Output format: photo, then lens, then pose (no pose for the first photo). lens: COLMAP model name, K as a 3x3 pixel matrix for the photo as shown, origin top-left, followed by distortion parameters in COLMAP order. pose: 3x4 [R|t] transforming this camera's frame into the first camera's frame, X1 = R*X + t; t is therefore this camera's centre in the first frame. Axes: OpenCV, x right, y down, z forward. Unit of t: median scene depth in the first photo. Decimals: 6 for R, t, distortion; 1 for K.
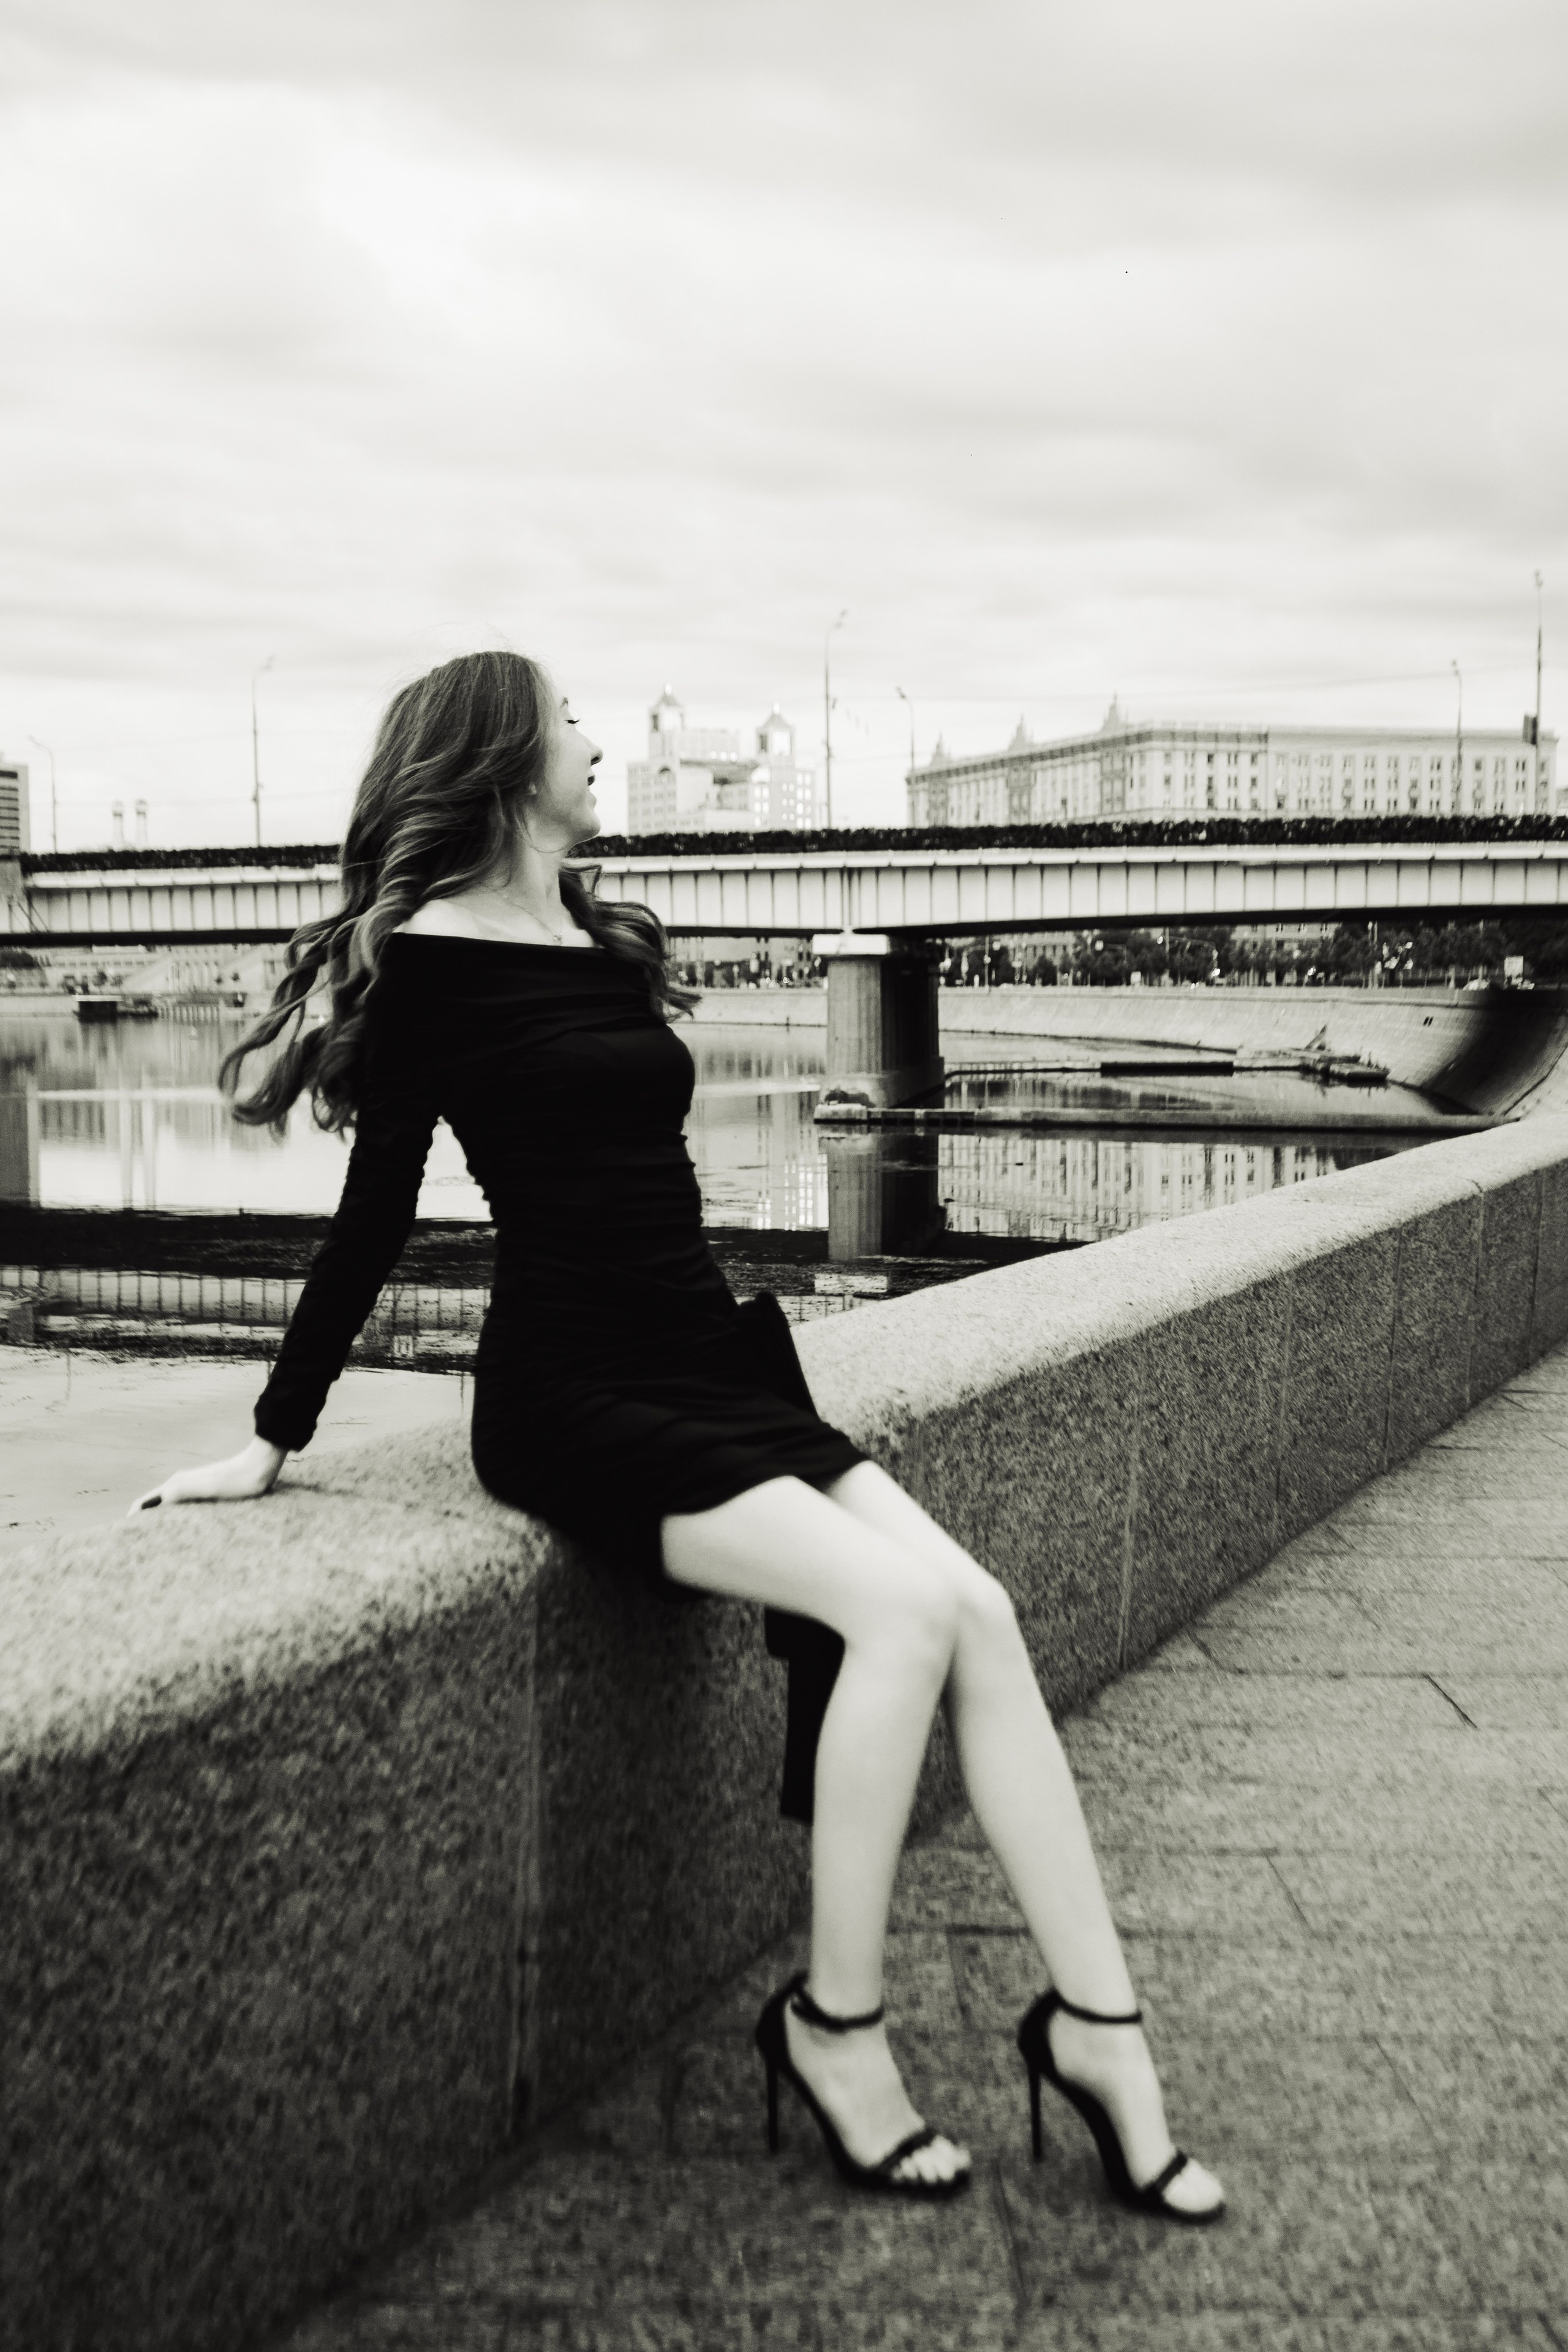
lens RADIAL K [[2731.9, 0, 785.6], [0, 2731.9, 1173.0], [0, 0, 1]] dist [0.016183, 0.018223]
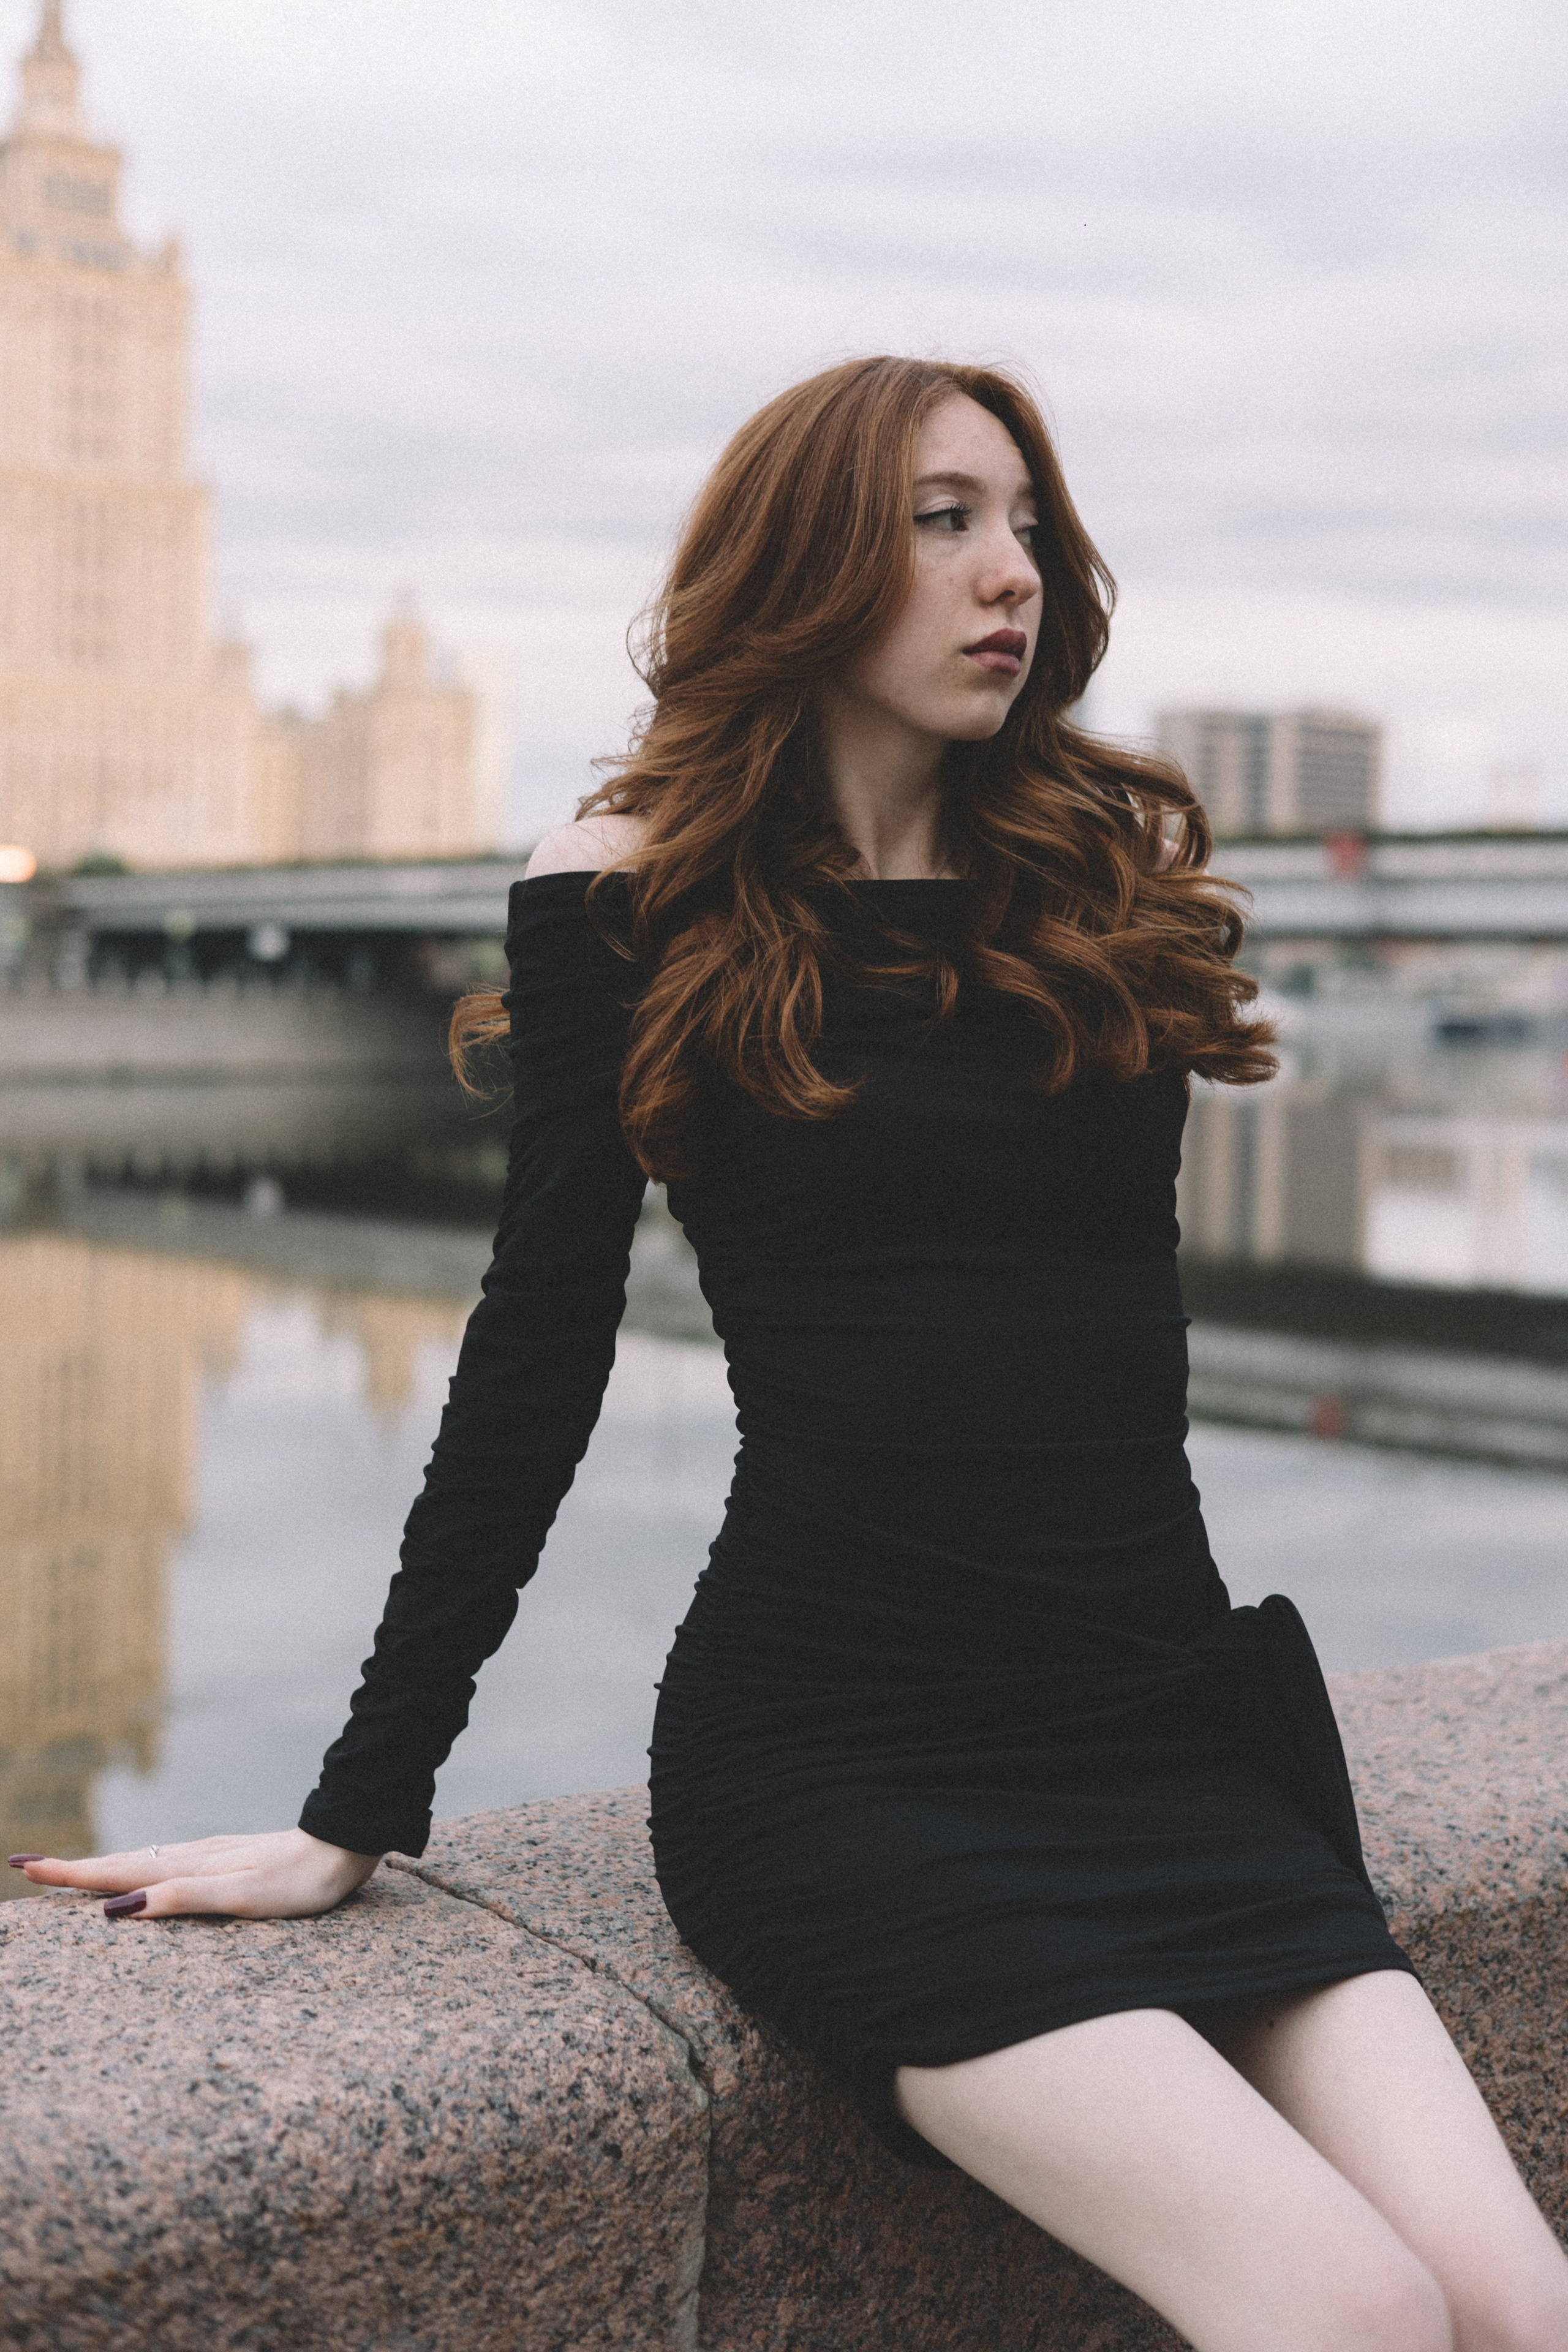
lens RADIAL K [[3498.8, 0, 774.6], [0, 3498.8, 1170.9], [0, 0, 1]] dist [0.009842, 0.046821]
pose [[0.902543, 0.048254, -0.427887, 0.054237], [-0.056492, 0.998381, -0.006567, -0.007345], [0.426878, 0.030099, 0.903808, 0.113076]]
